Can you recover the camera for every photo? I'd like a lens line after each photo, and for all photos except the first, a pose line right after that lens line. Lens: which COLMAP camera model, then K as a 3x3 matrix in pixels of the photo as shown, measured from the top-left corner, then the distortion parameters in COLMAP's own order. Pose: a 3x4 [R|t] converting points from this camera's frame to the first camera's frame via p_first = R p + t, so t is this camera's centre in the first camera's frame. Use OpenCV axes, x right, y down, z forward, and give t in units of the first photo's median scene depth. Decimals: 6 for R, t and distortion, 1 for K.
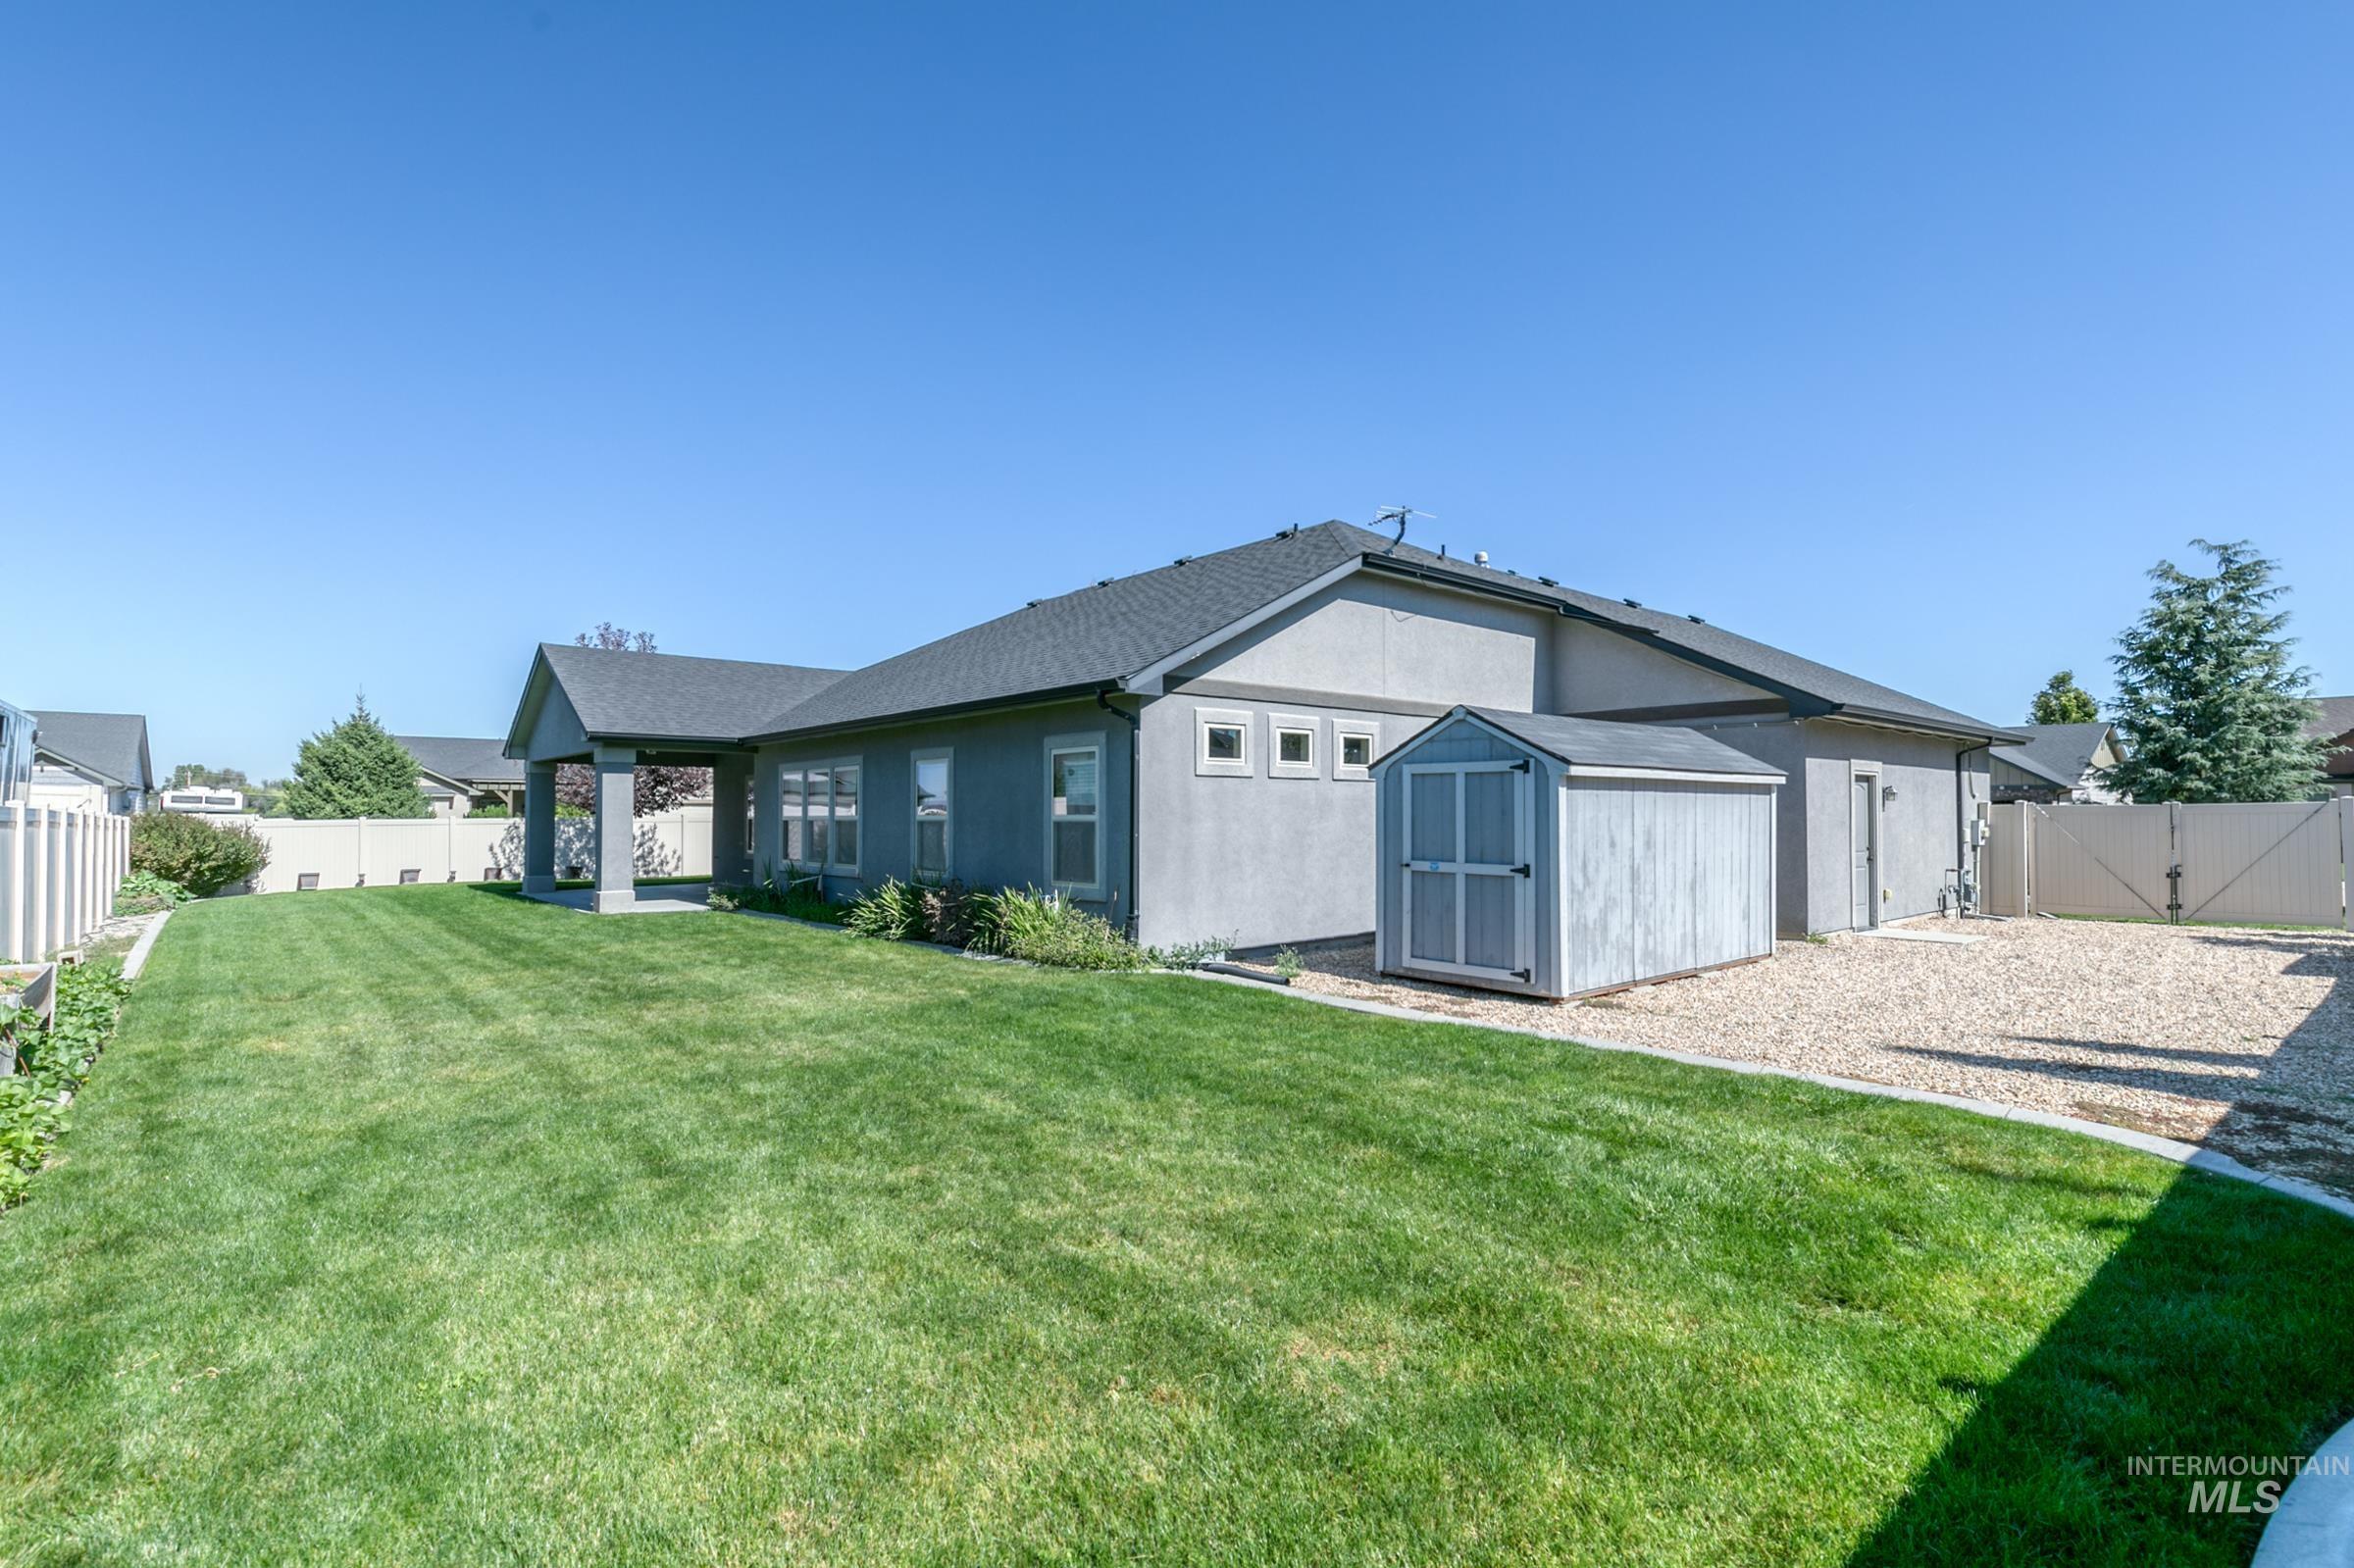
lens RADIAL K [[1069.5, 0, 1179.5], [0, 1069.5, 794.8], [0, 0, 1]] dist [0.007984, -0.001964]
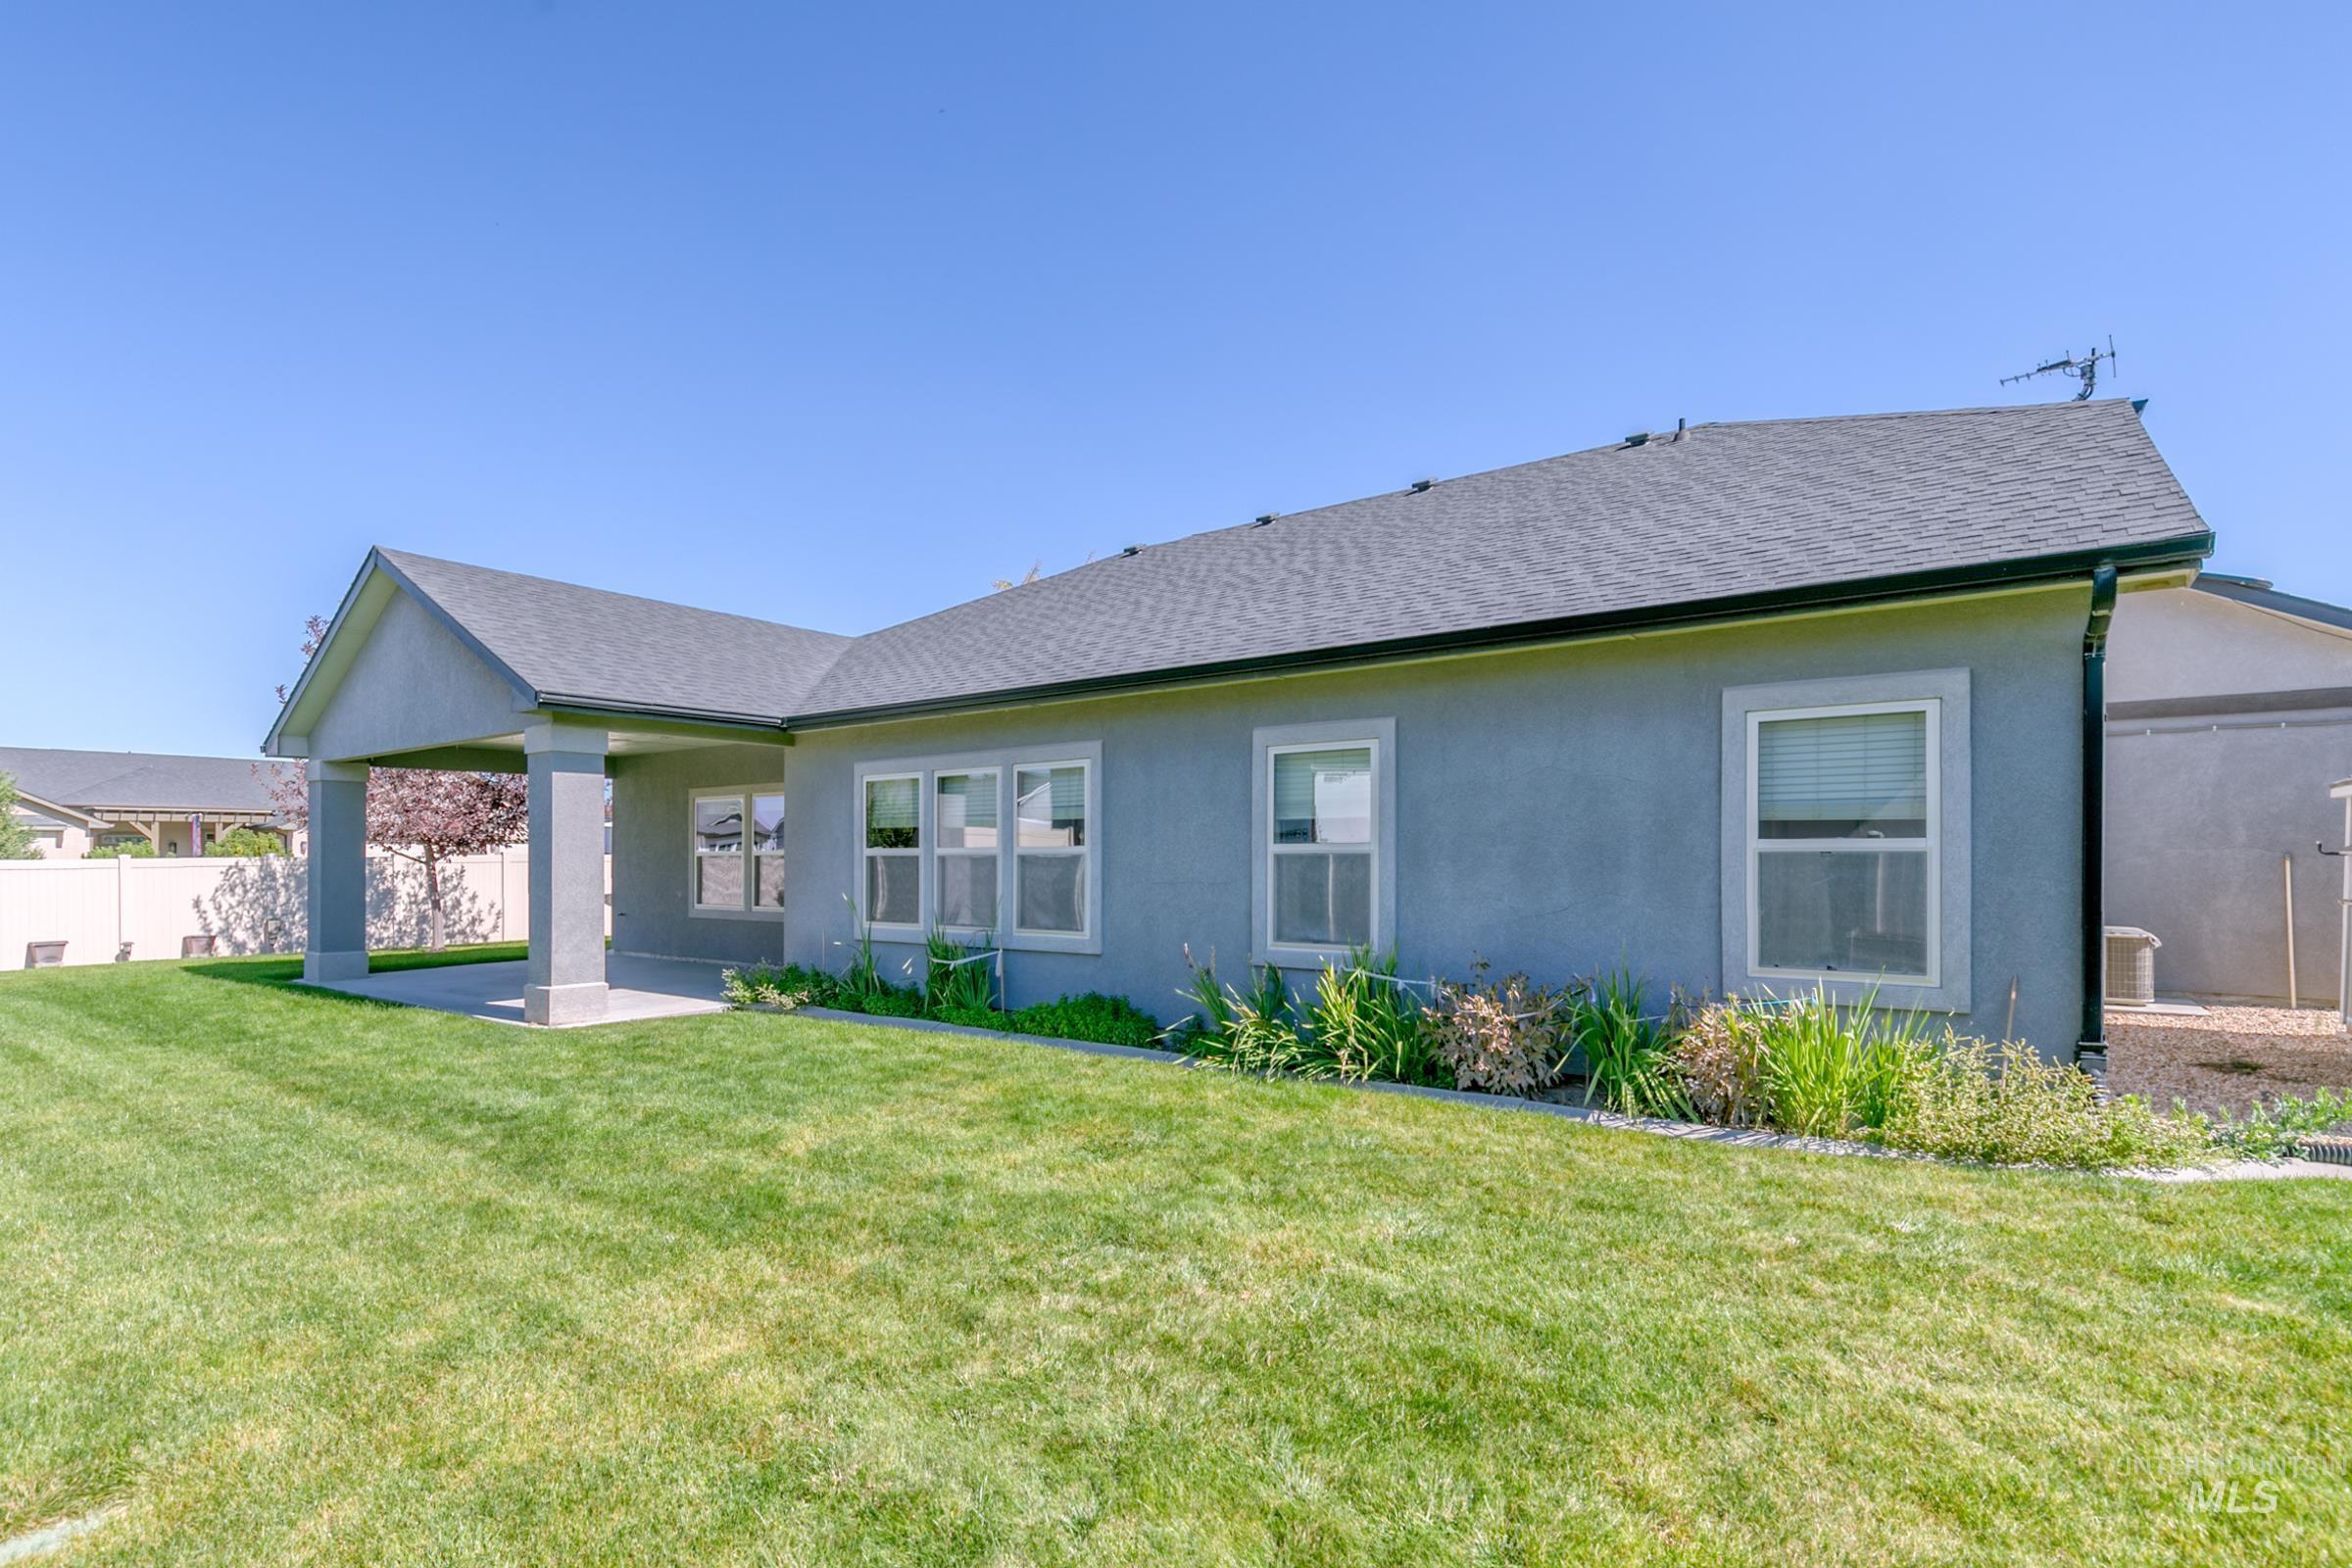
lens RADIAL K [[1068.7, 0, 1191.8], [0, 1068.7, 848.0], [0, 0, 1]] dist [0.007984, -0.001964]
pose [[0.972391, -0.002612, 0.233343, -0.230983], [-0.000569, 0.999908, 0.013562, 0.007561], [-0.233357, -0.013321, 0.972300, 0.259309]]
